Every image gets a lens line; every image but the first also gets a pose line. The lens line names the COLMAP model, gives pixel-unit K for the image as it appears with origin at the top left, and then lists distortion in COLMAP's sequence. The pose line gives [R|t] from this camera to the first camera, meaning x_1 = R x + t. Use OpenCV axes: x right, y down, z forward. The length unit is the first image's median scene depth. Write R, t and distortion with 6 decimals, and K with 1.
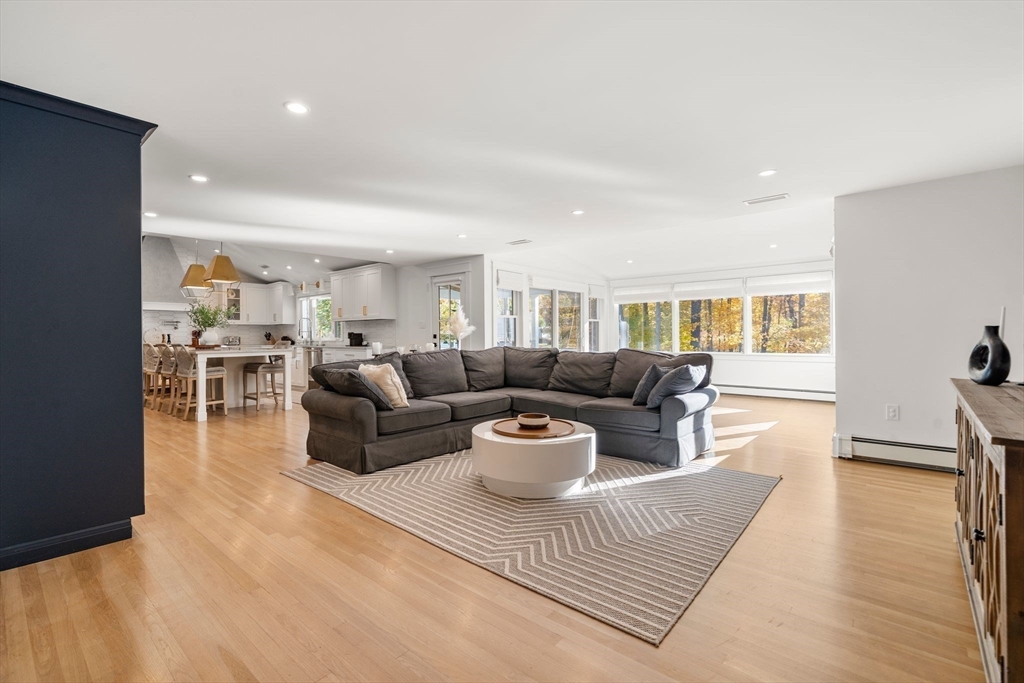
lens RADIAL K [[449.9, 0, 502.4], [0, 449.9, 332.8], [0, 0, 1]] dist [-0.002123, 0.000404]
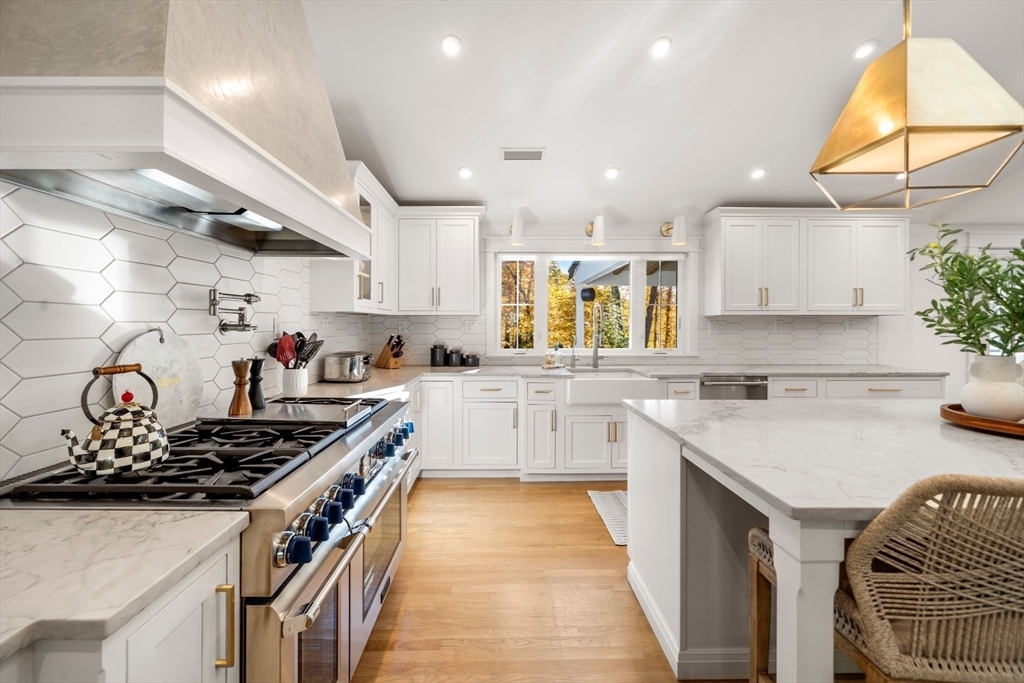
lens RADIAL K [[408.1, 0, 509.5], [0, 408.1, 320.8], [0, 0, 1]] dist [-0.000249, -0.000138]
pose [[0.744874, 0.013111, 0.667077, -0.788872], [-0.009675, 0.999914, -0.008848, -0.013263], [-0.667135, 0.000137, 0.744936, 0.806872]]
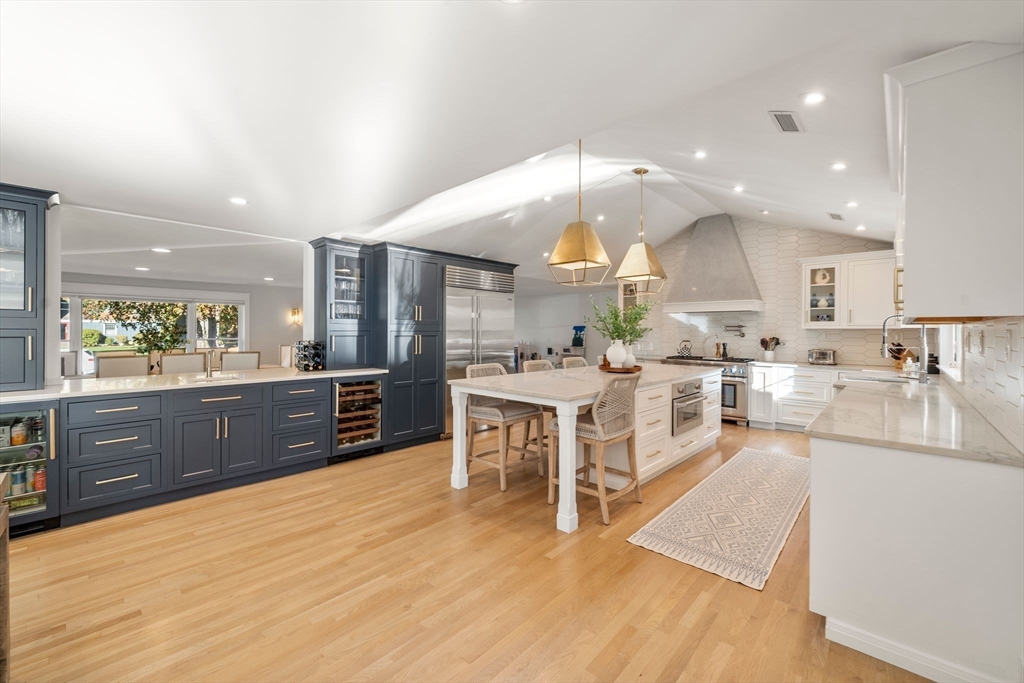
lens RADIAL K [[408.1, 0, 506.9], [0, 408.1, 334.8], [0, 0, 1]] dist [-0.000249, -0.000138]
pose [[-0.041377, 0.015693, -0.999020, -0.053893], [0.000505, 0.999877, 0.015685, -0.021825], [0.999143, 0.000145, -0.041380, 0.677653]]
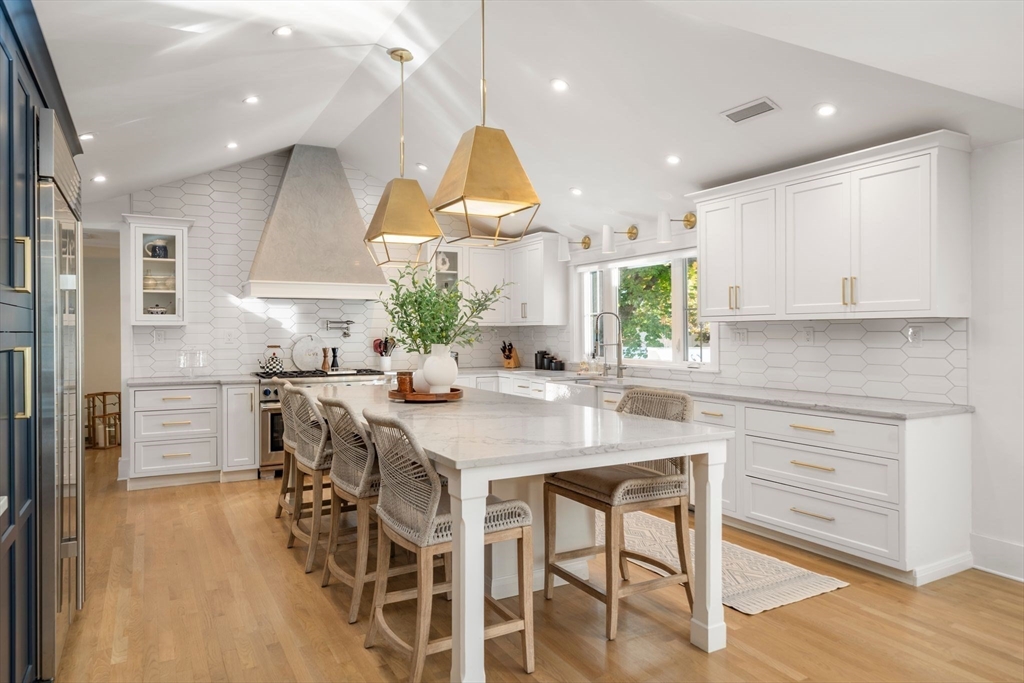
lens RADIAL K [[662.3, 0, 504.2], [0, 662.3, 331.9], [0, 0, 1]] dist [-0.000440, 0.001957]
pose [[0.933891, 0.004847, -0.357524, -0.321545], [-0.002535, 0.999973, 0.006933, -0.019833], [0.357548, -0.005568, 0.933878, 0.405906]]
